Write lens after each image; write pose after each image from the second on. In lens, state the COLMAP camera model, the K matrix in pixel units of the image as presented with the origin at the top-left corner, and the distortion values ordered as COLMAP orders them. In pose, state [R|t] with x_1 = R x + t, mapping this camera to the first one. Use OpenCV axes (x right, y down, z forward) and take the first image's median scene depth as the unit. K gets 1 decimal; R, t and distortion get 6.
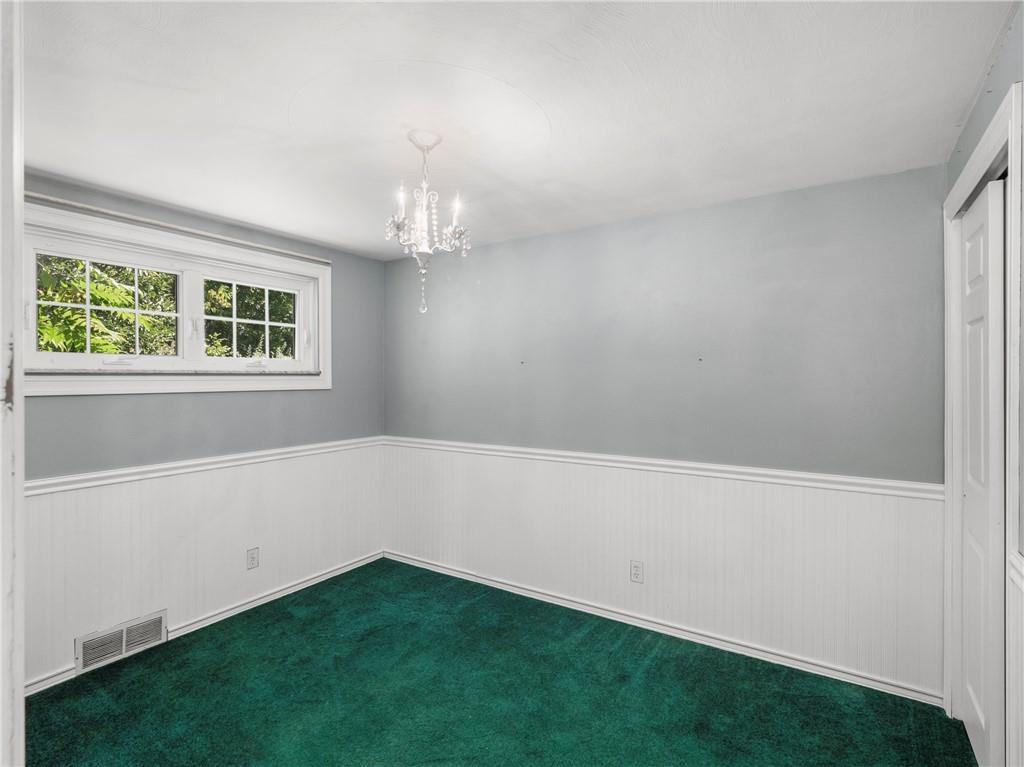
lens RADIAL K [[517.2, 0, 508.0], [0, 517.2, 380.8], [0, 0, 1]] dist [0.000682, -0.001264]
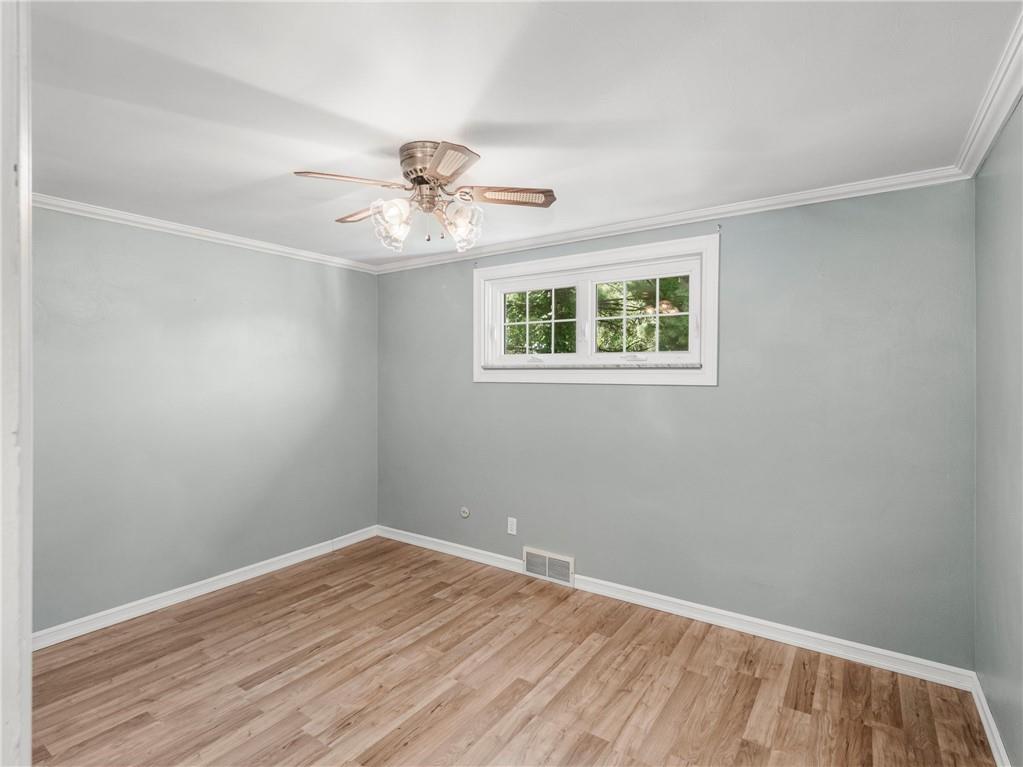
lens RADIAL K [[516.7, 0, 507.5], [0, 516.7, 380.8], [0, 0, 1]] dist [0.000682, -0.001264]
pose [[-0.021695, 0.022388, -0.999514, 0.527329], [-0.008291, 0.999711, 0.022572, -0.009103], [0.999730, 0.008777, -0.021503, 0.797964]]
